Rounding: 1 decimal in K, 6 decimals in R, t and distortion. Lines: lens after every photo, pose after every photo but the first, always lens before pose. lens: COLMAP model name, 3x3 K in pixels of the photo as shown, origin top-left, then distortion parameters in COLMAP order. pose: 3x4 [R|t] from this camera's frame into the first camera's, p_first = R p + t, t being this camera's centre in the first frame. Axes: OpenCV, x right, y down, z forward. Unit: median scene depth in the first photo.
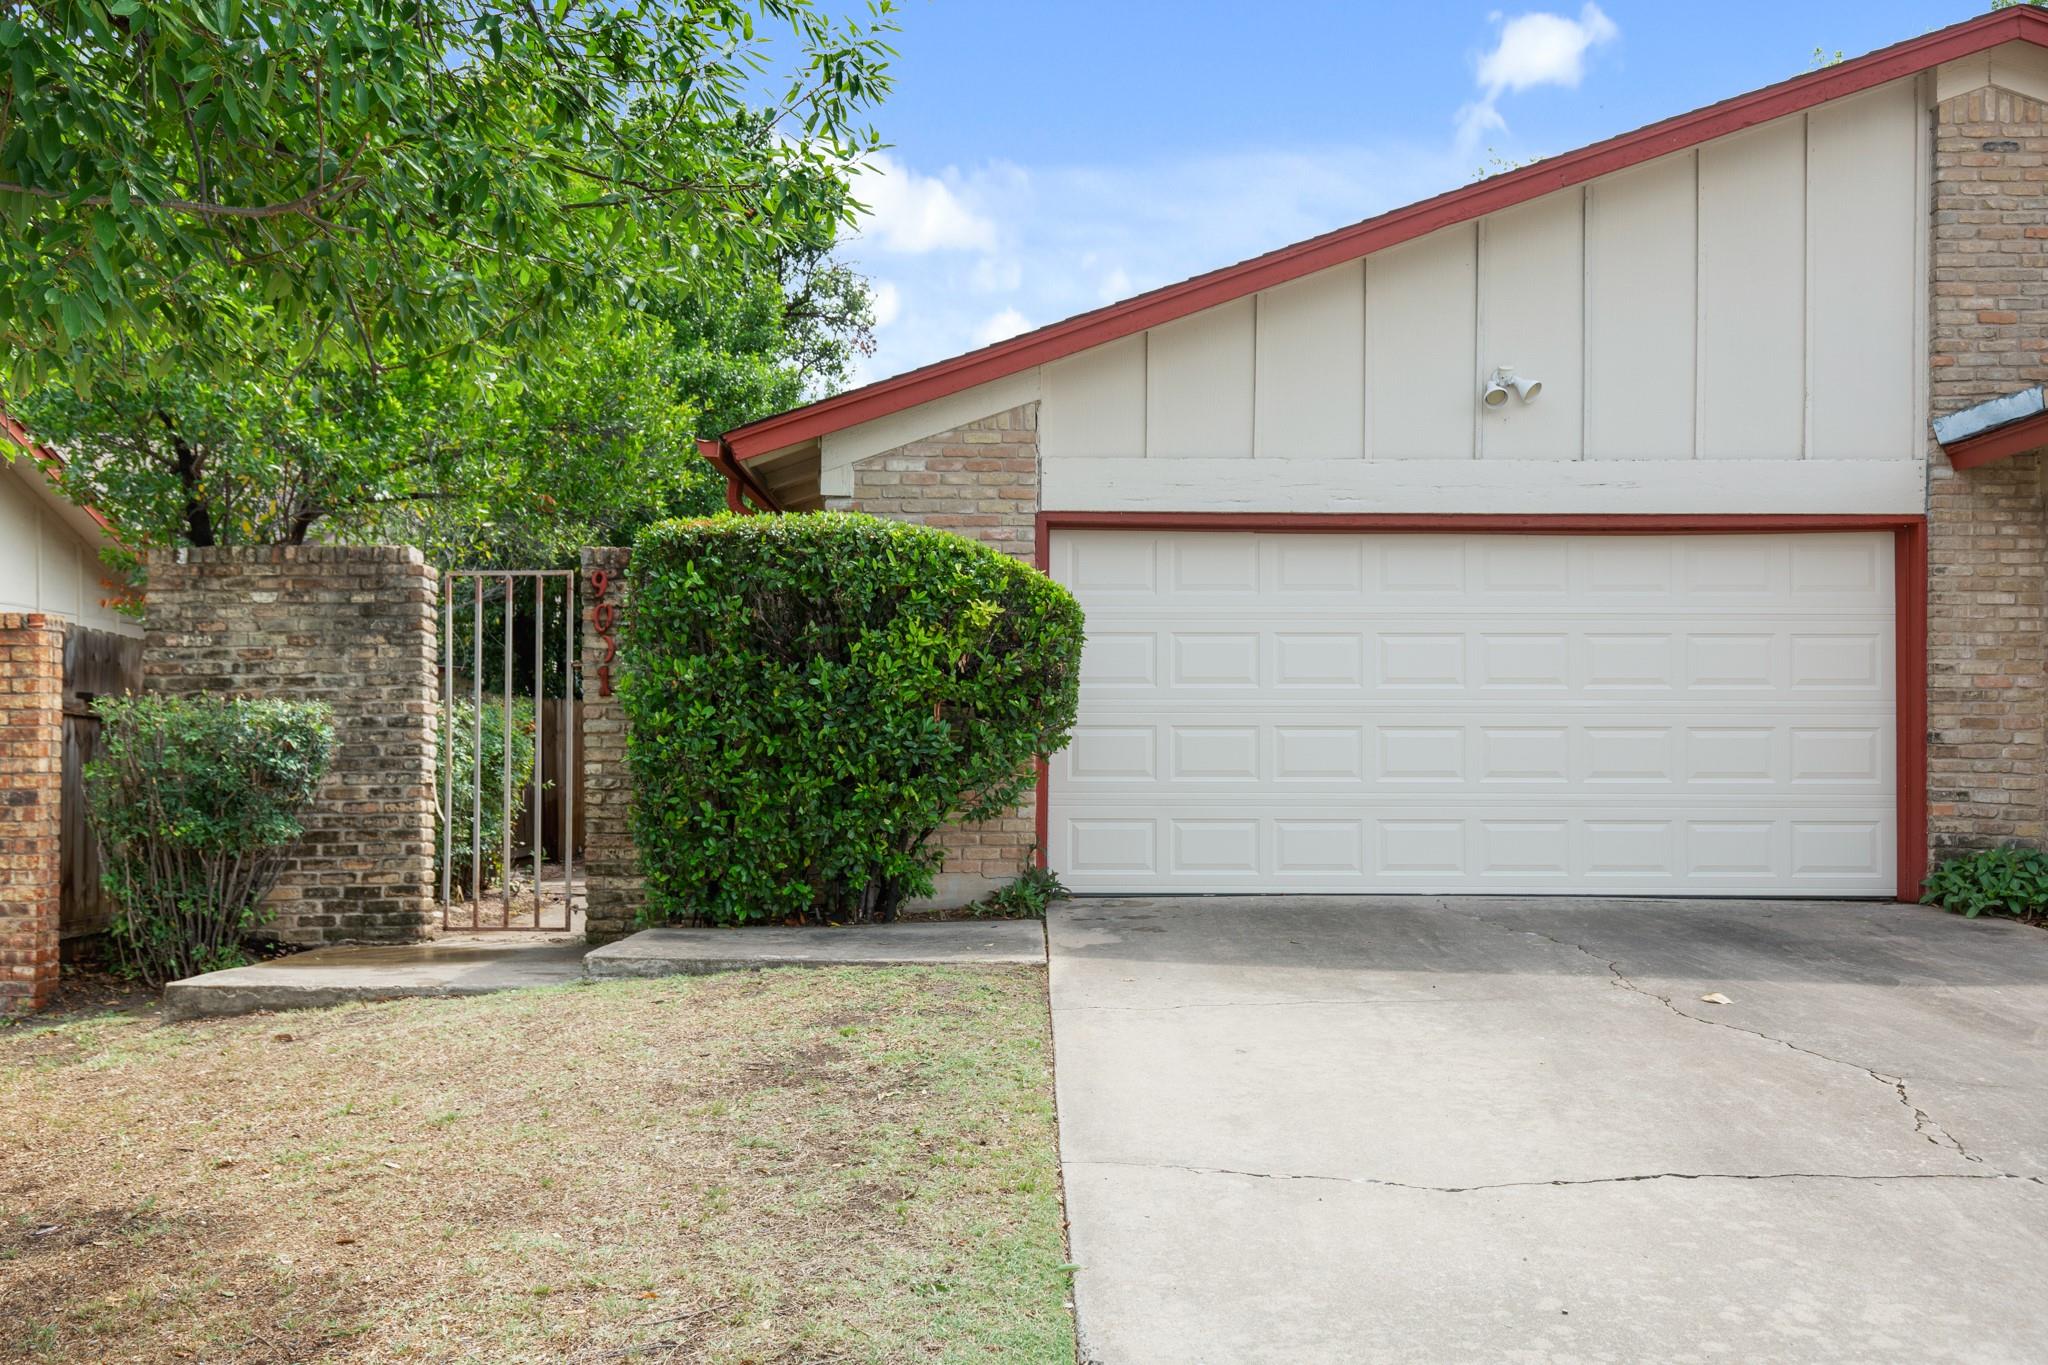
lens RADIAL K [[1649.9, 0, 1019.2], [0, 1649.9, 764.1], [0, 0, 1]] dist [0.000385, -0.010174]
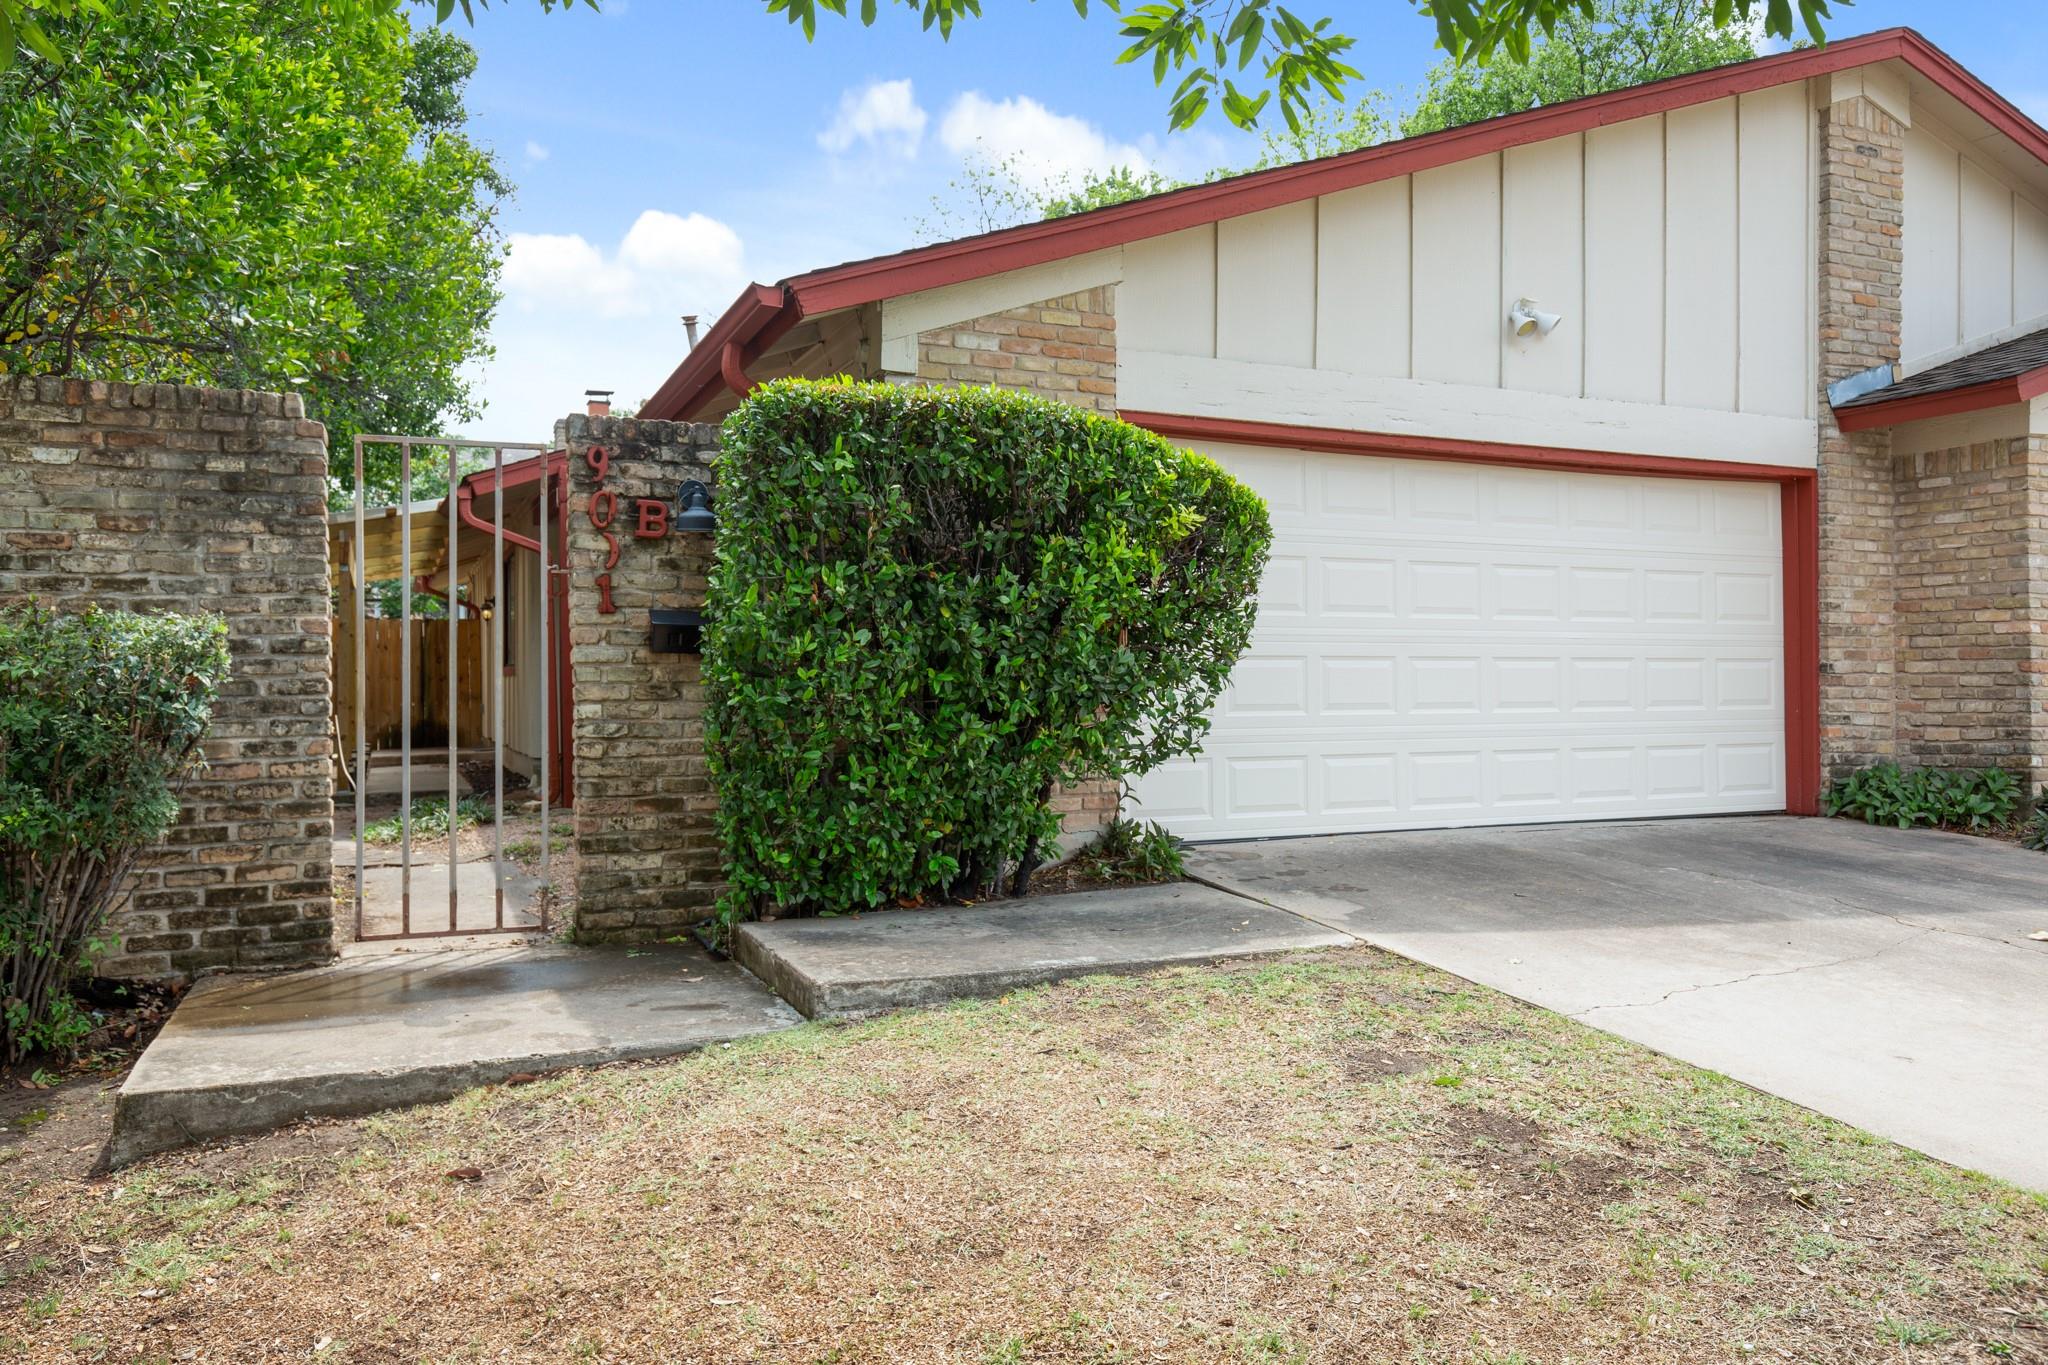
lens RADIAL K [[1466.8, 0, 1024.7], [0, 1466.8, 676.6], [0, 0, 1]] dist [-0.009770, 0.009729]
pose [[0.910555, -0.002975, 0.413378, -0.353639], [0.004266, 0.999988, -0.002200, -0.010296], [-0.413367, 0.003766, 0.910557, 0.315265]]
